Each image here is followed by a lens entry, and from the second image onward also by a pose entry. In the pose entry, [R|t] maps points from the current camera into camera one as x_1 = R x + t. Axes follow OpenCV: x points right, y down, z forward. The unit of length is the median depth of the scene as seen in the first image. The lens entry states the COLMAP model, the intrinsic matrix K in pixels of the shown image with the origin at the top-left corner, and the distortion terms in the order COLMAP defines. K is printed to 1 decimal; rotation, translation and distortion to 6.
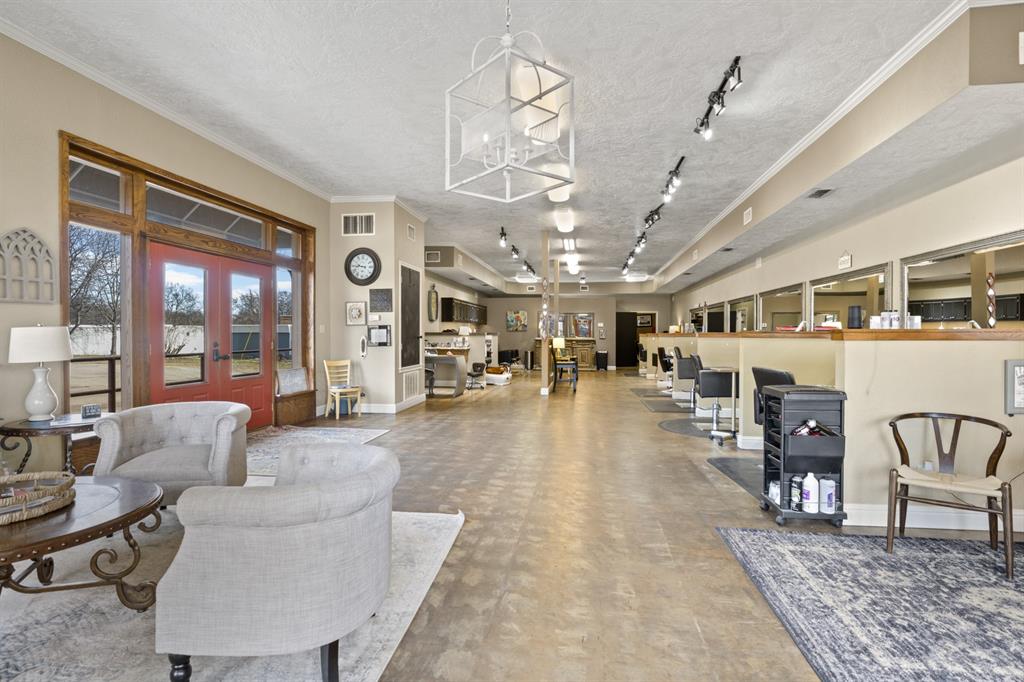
lens RADIAL K [[512.5, 0, 506.7], [0, 512.5, 340.4], [0, 0, 1]] dist [-0.006138, -0.003186]
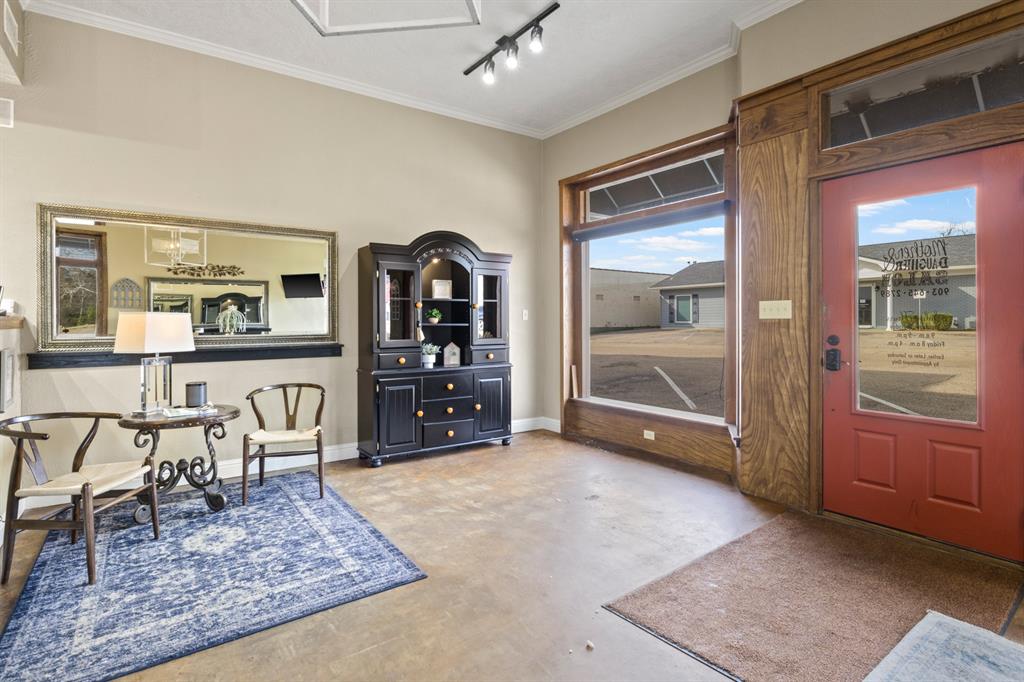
lens RADIAL K [[512.5, 0, 503.8], [0, 512.5, 323.2], [0, 0, 1]] dist [-0.006138, -0.003186]
pose [[-0.693820, -0.001989, 0.720146, -0.122445], [0.011205, 0.999845, 0.013557, -0.007932], [-0.720061, 0.017475, -0.693690, 0.394251]]
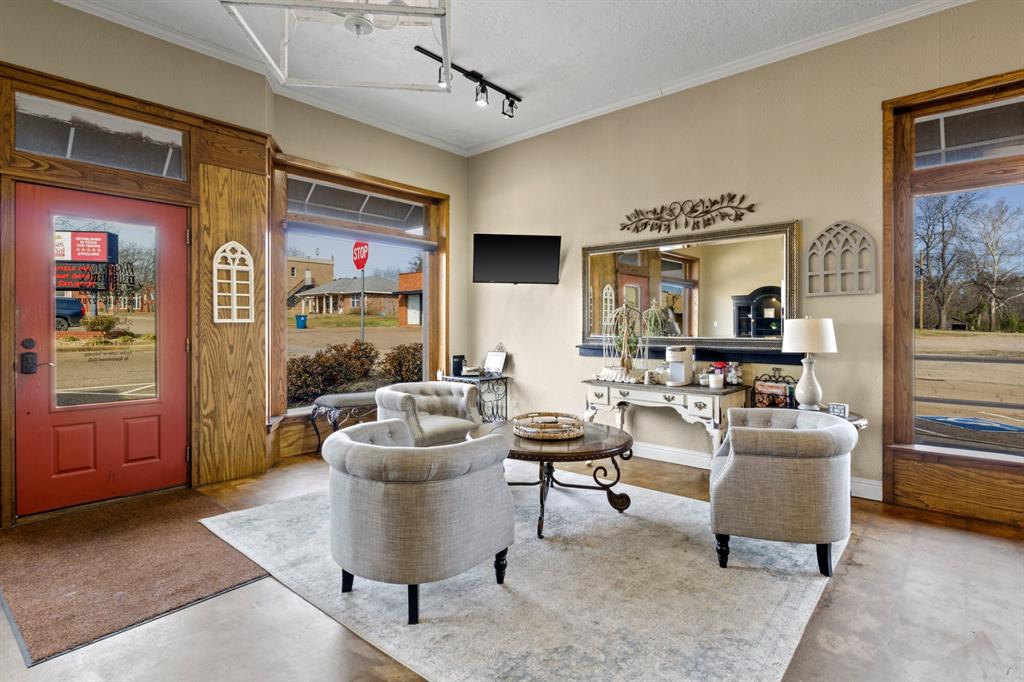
lens RADIAL K [[512.5, 0, 517.2], [0, 512.5, 329.7], [0, 0, 1]] dist [-0.006138, -0.003186]
pose [[-0.540312, 0.002880, -0.841460, 0.119903], [-0.009378, 0.999911, 0.009444, -0.004554], [0.841413, 0.012994, -0.540237, 0.471664]]
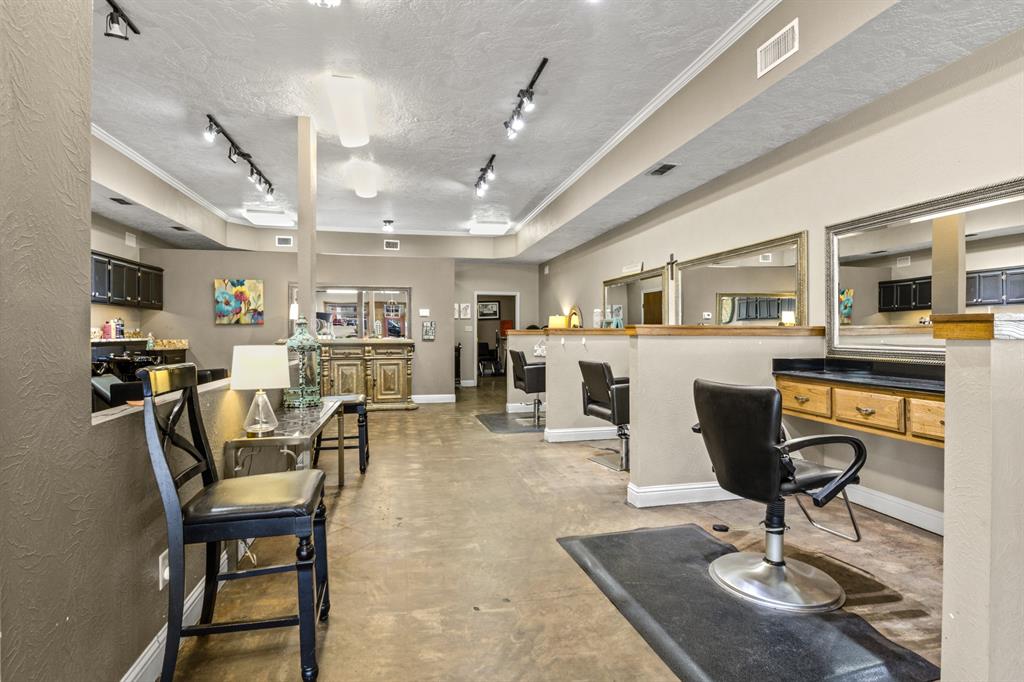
lens RADIAL K [[512.5, 0, 505.6], [0, 512.5, 331.6], [0, 0, 1]] dist [-0.006138, -0.003186]
pose [[0.934334, -0.005640, 0.356355, 0.179440], [0.010624, 0.999871, -0.012032, -0.009901], [-0.356241, 0.015027, 0.934273, 1.129751]]
